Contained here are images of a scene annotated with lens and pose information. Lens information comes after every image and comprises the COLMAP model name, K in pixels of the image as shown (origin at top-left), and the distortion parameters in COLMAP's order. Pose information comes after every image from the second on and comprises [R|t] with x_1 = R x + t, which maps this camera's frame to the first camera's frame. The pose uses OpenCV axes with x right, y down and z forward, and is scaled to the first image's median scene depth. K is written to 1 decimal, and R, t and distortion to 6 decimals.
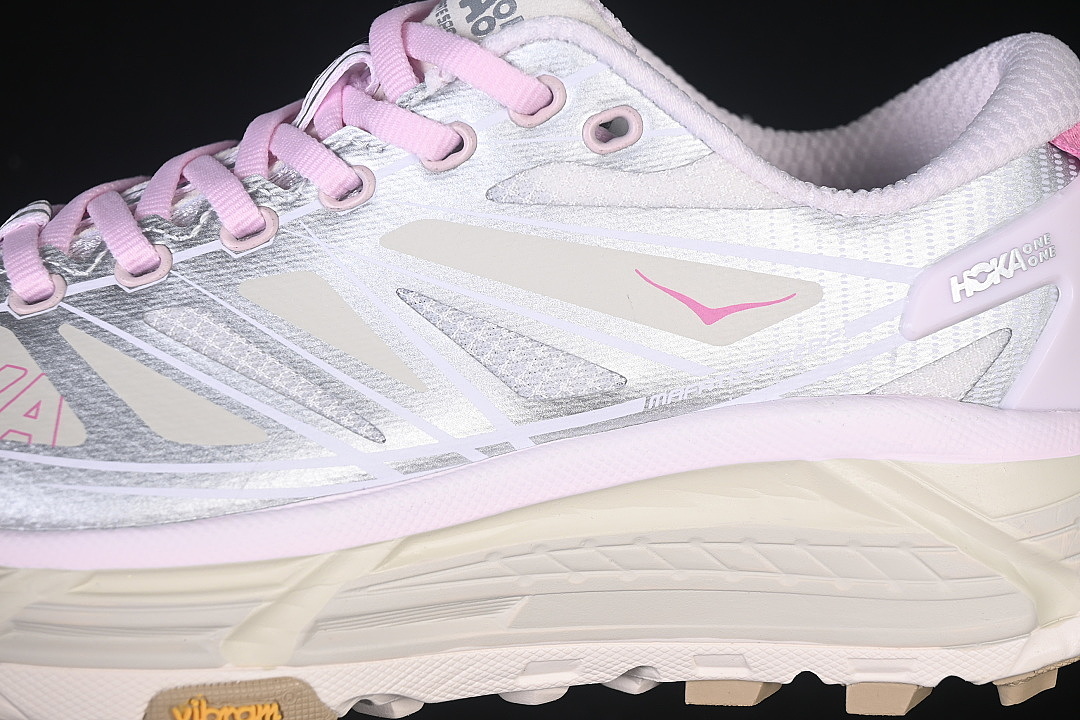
lens RADIAL K [[2337.3, 0, 540.0], [0, 2337.3, 360.0], [0, 0, 1]] dist [0.009142, -0.153182]
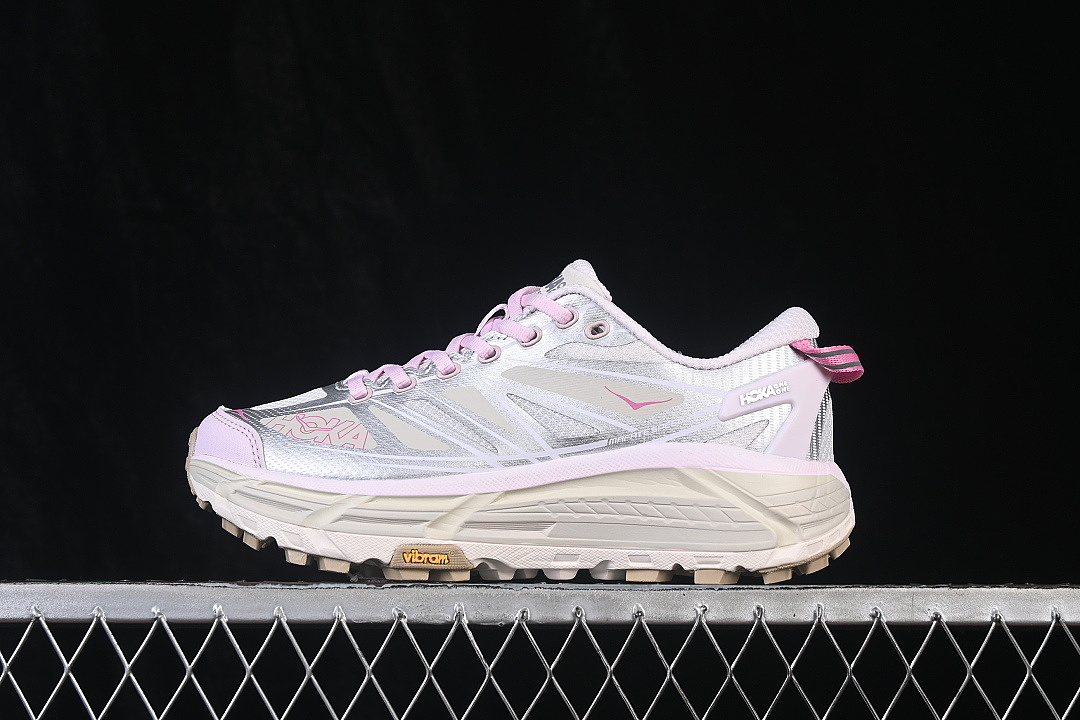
lens RADIAL K [[2337.3, 0, 540.0], [0, 2337.3, 360.0], [0, 0, 1]] dist [0.009142, -0.153182]
pose [[0.990076, 0.013620, -0.139872, 0.309202], [-0.046105, 0.971686, -0.231734, 0.492979], [0.132756, 0.235883, 0.962671, -1.323991]]
